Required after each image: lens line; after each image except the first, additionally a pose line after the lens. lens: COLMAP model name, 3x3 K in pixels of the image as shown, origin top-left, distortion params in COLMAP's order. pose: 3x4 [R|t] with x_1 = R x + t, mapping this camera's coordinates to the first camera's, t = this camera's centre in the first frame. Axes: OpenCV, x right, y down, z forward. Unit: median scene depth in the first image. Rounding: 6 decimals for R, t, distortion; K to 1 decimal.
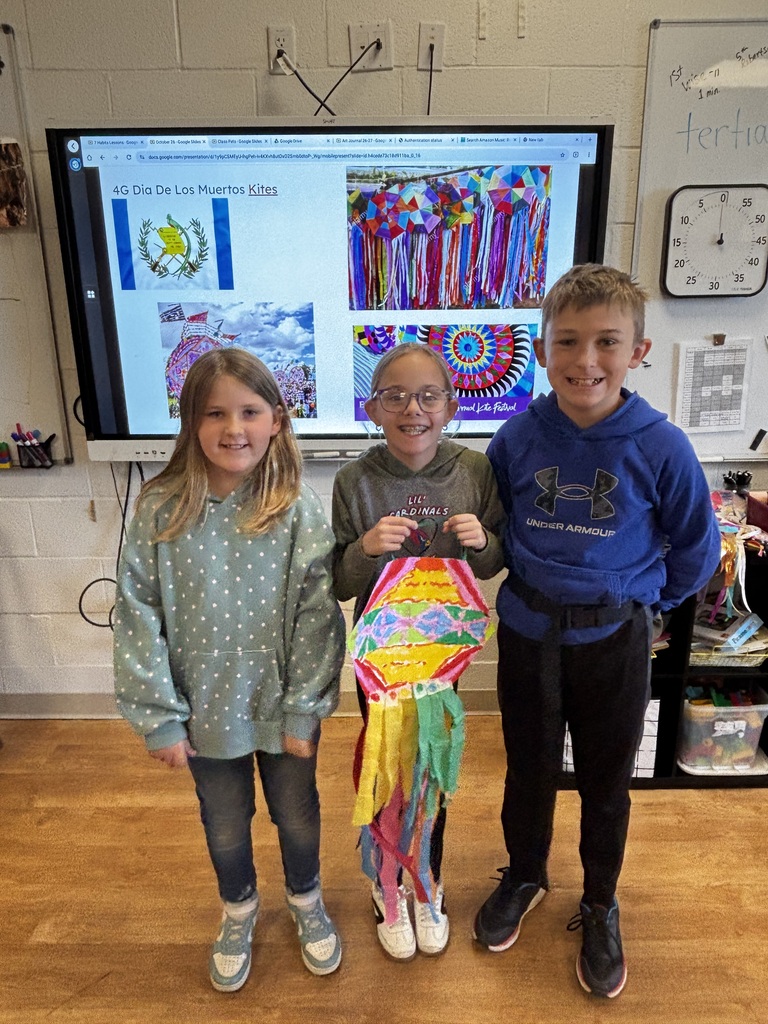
lens RADIAL K [[670.4, 0, 381.9], [0, 670.4, 508.5], [0, 0, 1]] dist [0.000974, -0.024118]
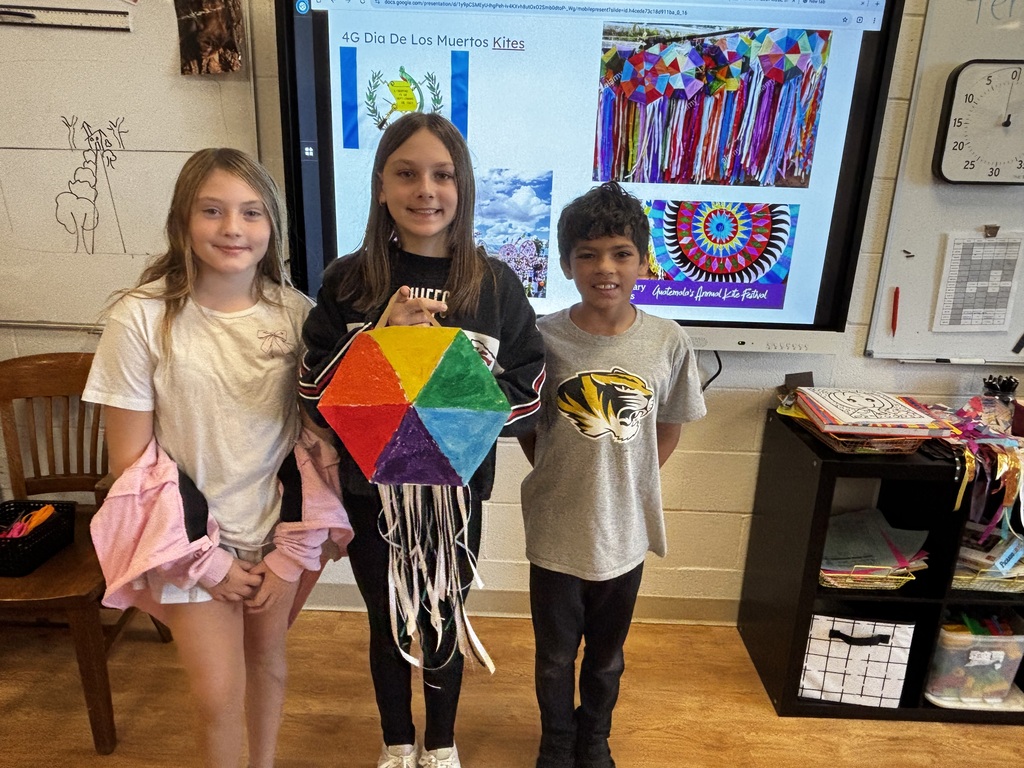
lens RADIAL K [[670.4, 0, 503.4], [0, 670.4, 377.1], [0, 0, 1]] dist [0.000974, -0.024118]
pose [[0.998980, 0.044354, -0.008462, -0.151697], [-0.044335, 0.999014, 0.002460, -0.028738], [0.008563, -0.002082, 0.999961, 0.095138]]
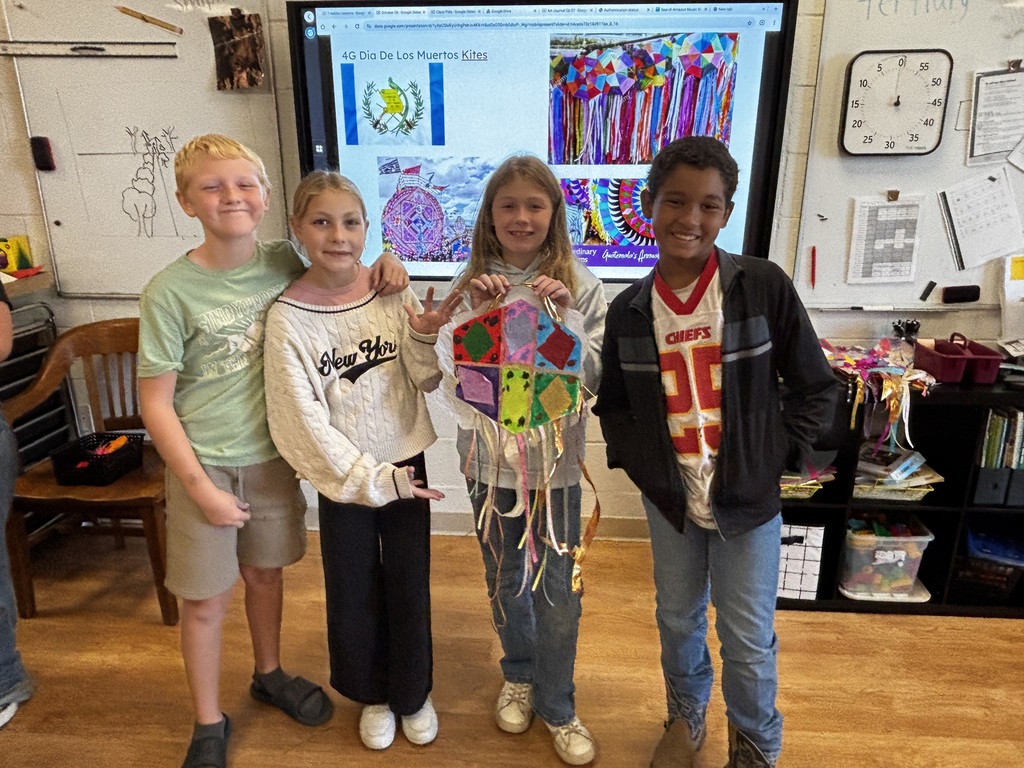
lens RADIAL K [[670.4, 0, 503.7], [0, 670.4, 378.6], [0, 0, 1]] dist [0.000974, -0.024118]
pose [[0.997415, 0.028656, -0.065896, -0.039098], [-0.027435, 0.999436, 0.019351, 0.037785], [0.066413, -0.017493, 0.997639, -0.114644]]
